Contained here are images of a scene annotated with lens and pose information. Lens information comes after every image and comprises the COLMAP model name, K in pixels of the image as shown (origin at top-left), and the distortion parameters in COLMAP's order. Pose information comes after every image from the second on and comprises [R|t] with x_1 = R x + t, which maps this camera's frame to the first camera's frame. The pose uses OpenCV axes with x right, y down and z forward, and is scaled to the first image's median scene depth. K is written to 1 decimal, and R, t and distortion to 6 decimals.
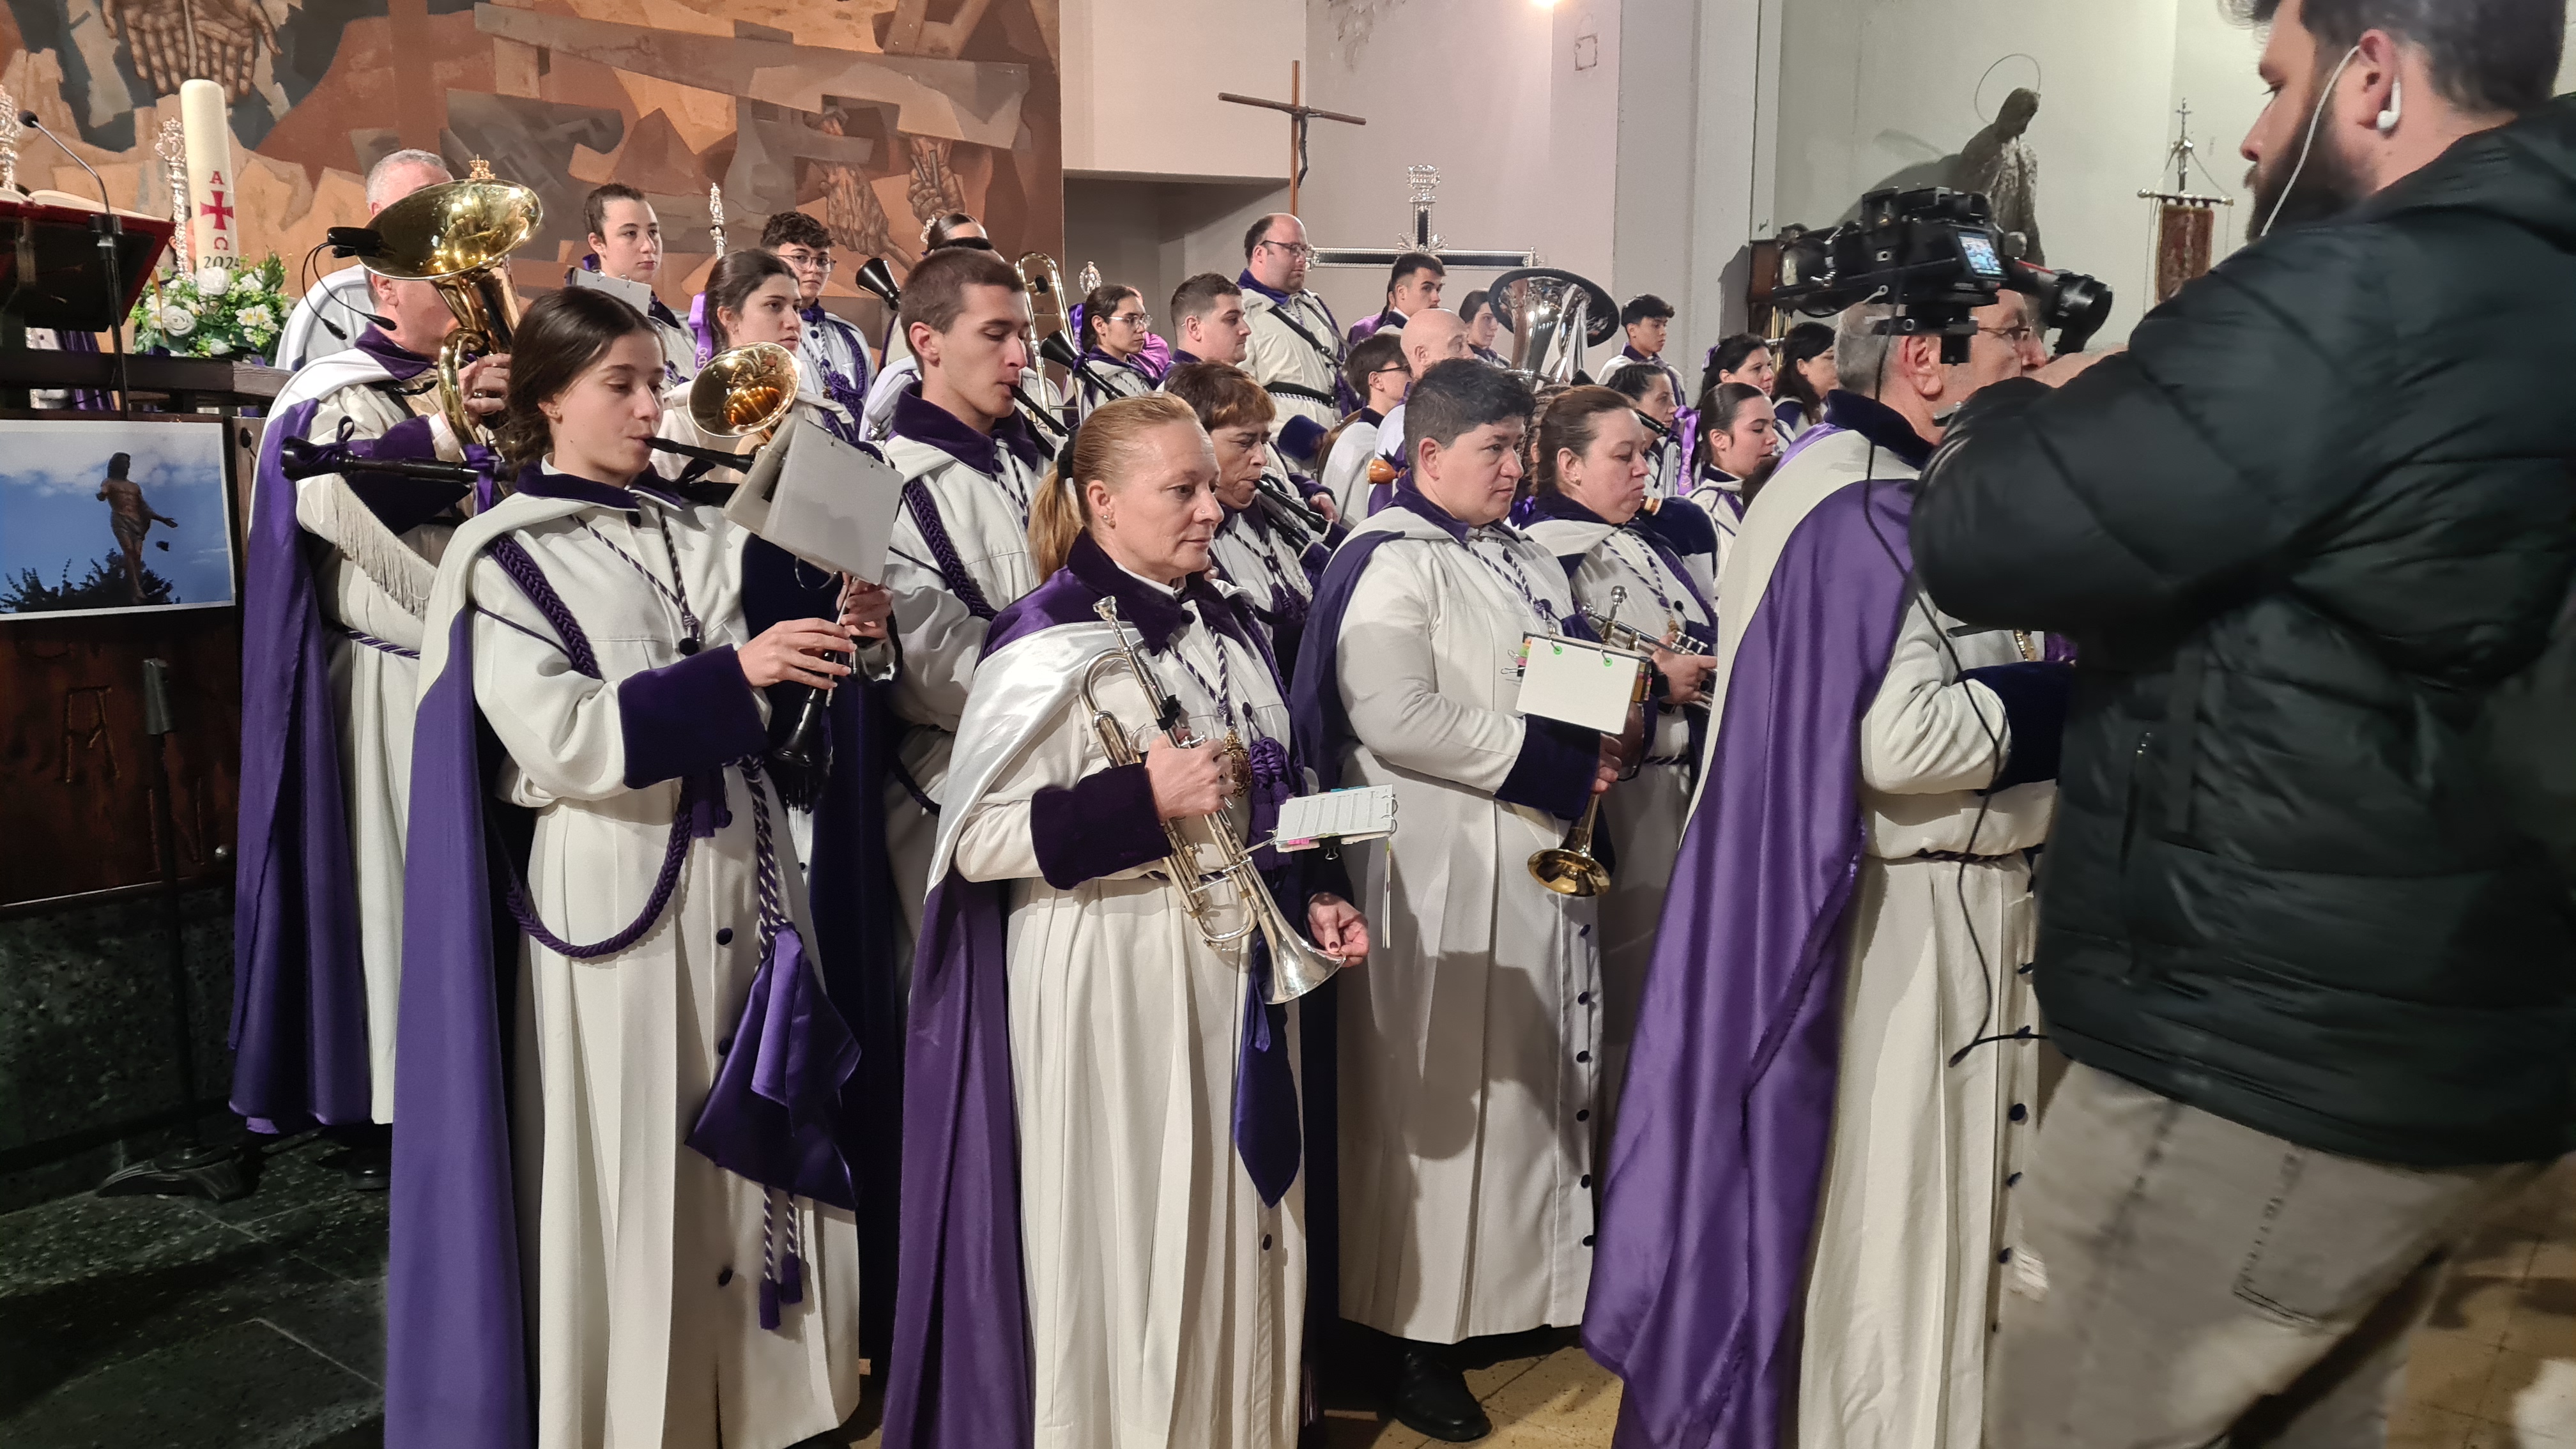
lens RADIAL K [[1926.7, 0, 1301.5], [0, 1926.7, 727.4], [0, 0, 1]] dist [0.011236, -0.015382]
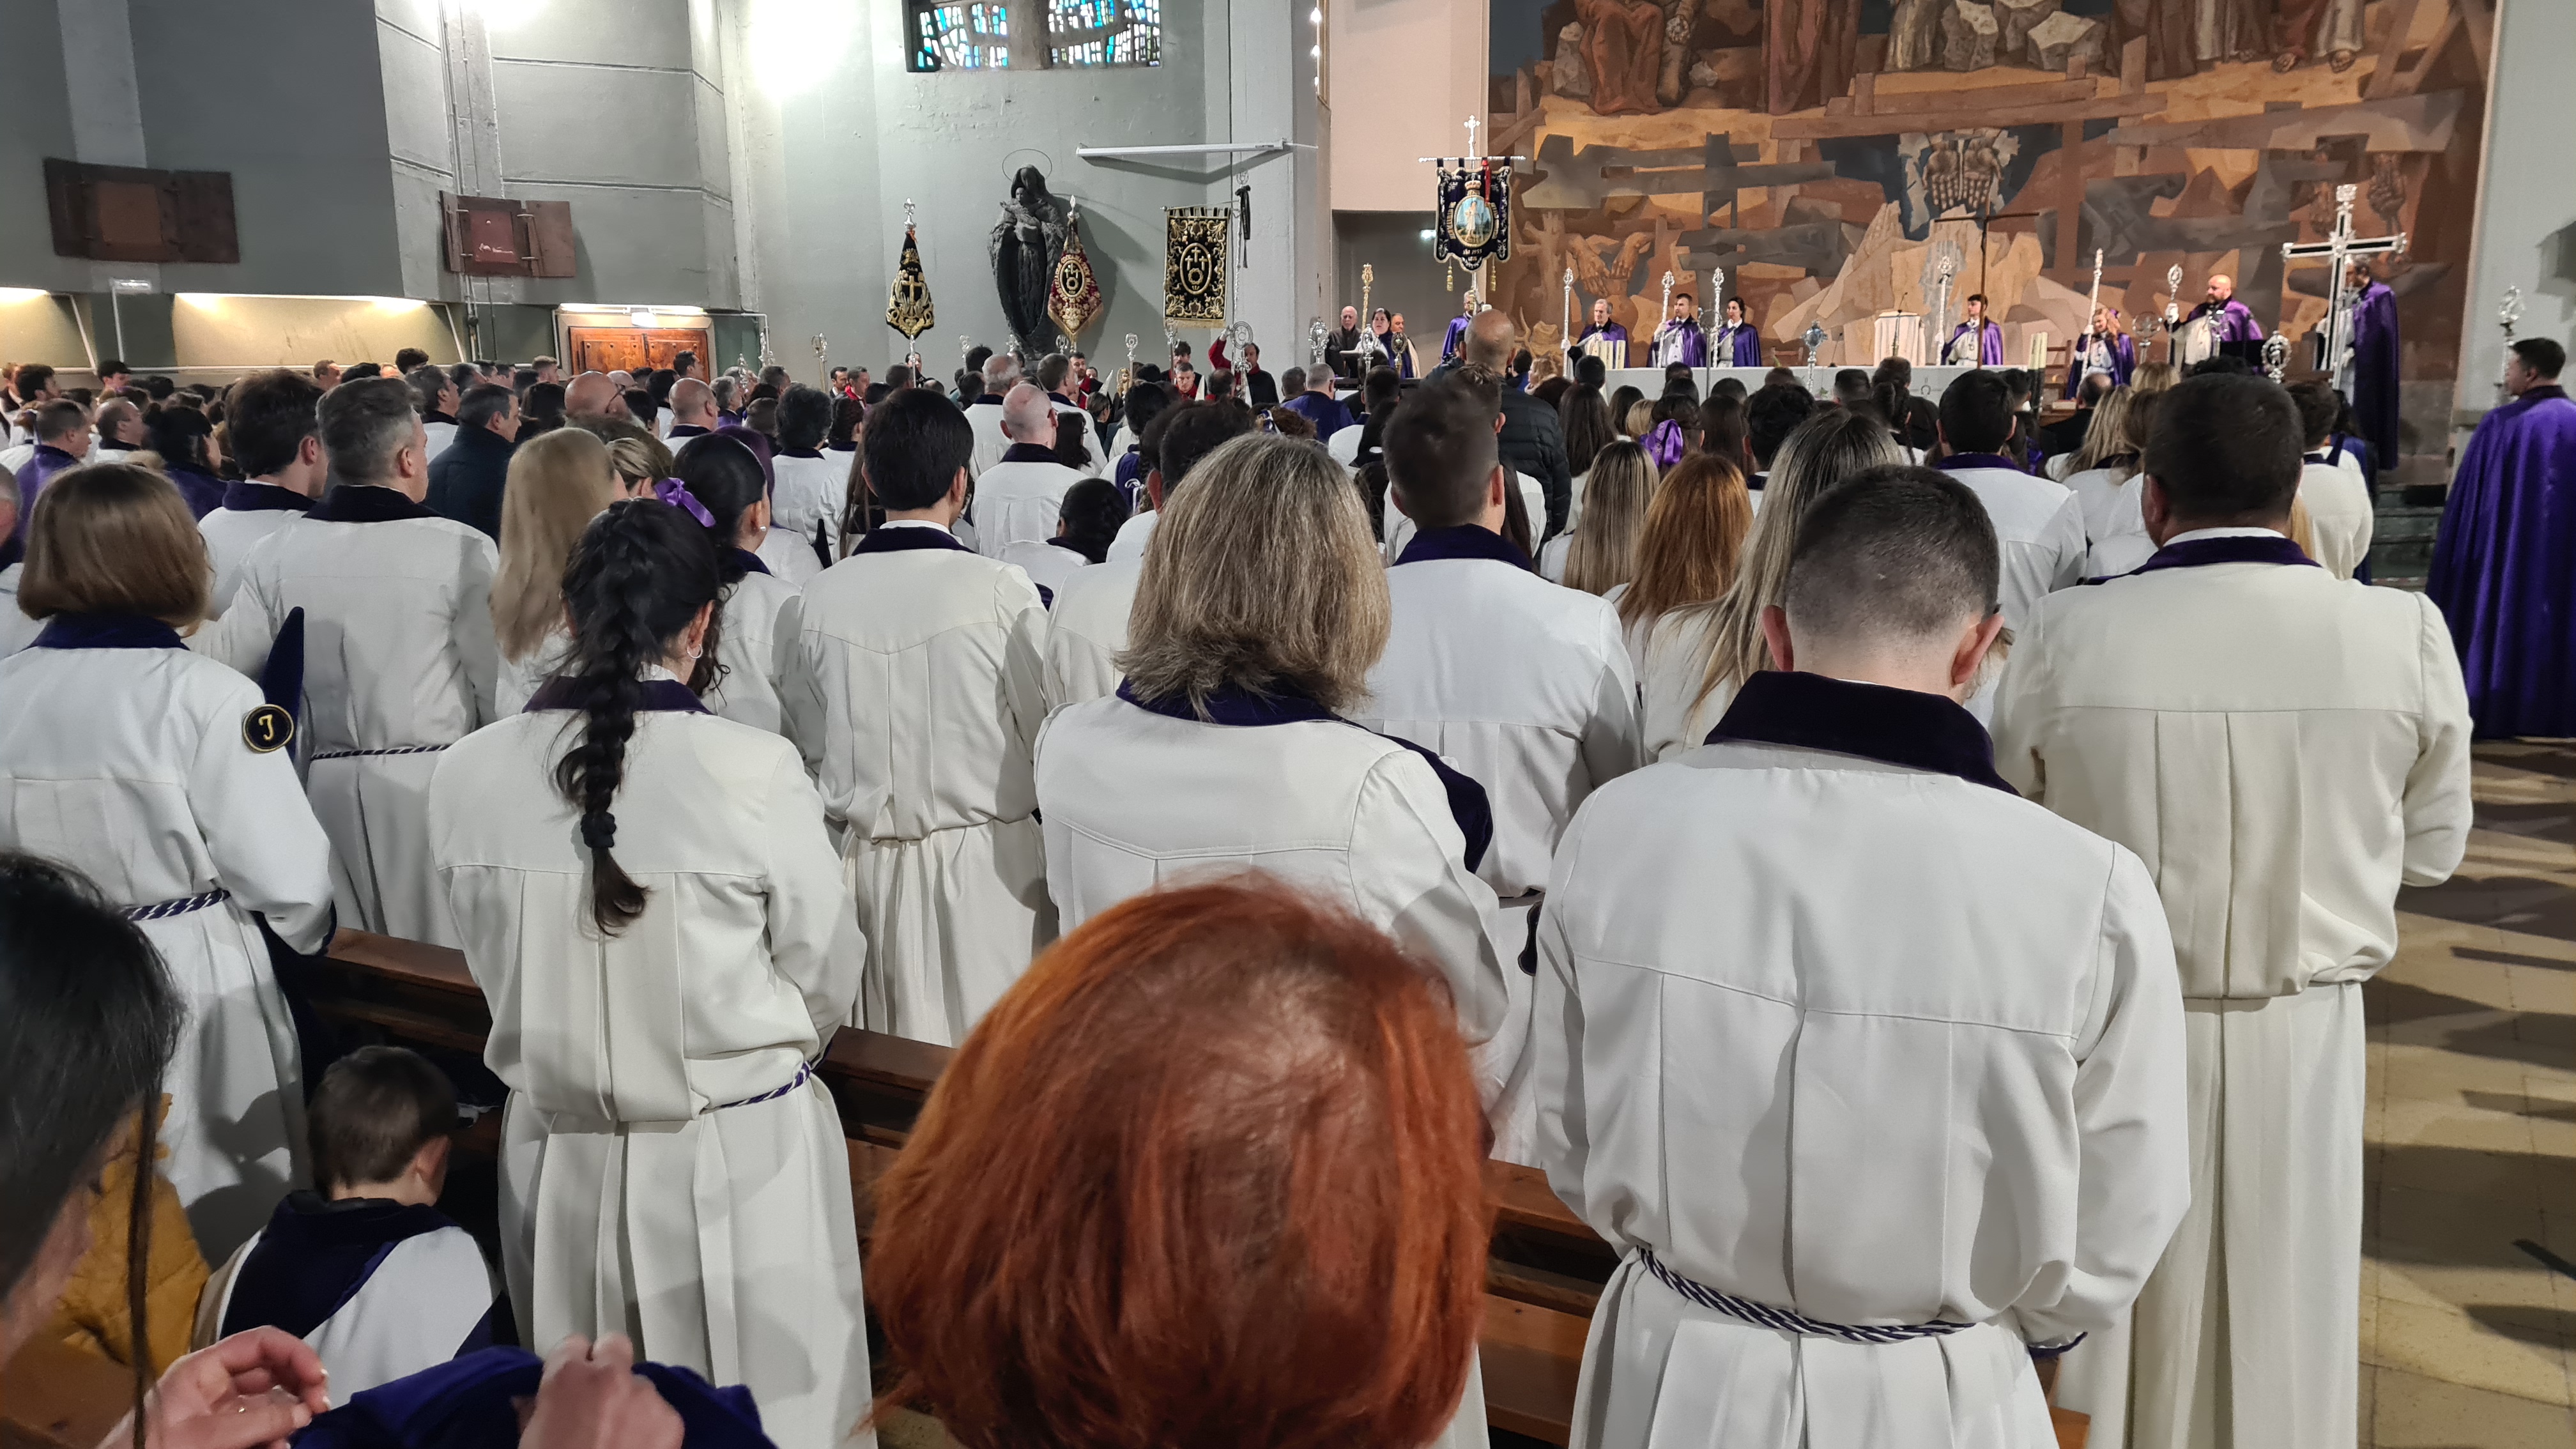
lens RADIAL K [[1890.7, 0, 1284.3], [0, 1890.7, 706.4], [0, 0, 1]] dist [0.077422, -0.056045]
pose [[0.142642, 0.175238, -0.974138, 1.434776], [-0.116497, 0.980334, 0.159294, -0.034308], [0.982895, 0.090762, 0.160252, -0.029208]]
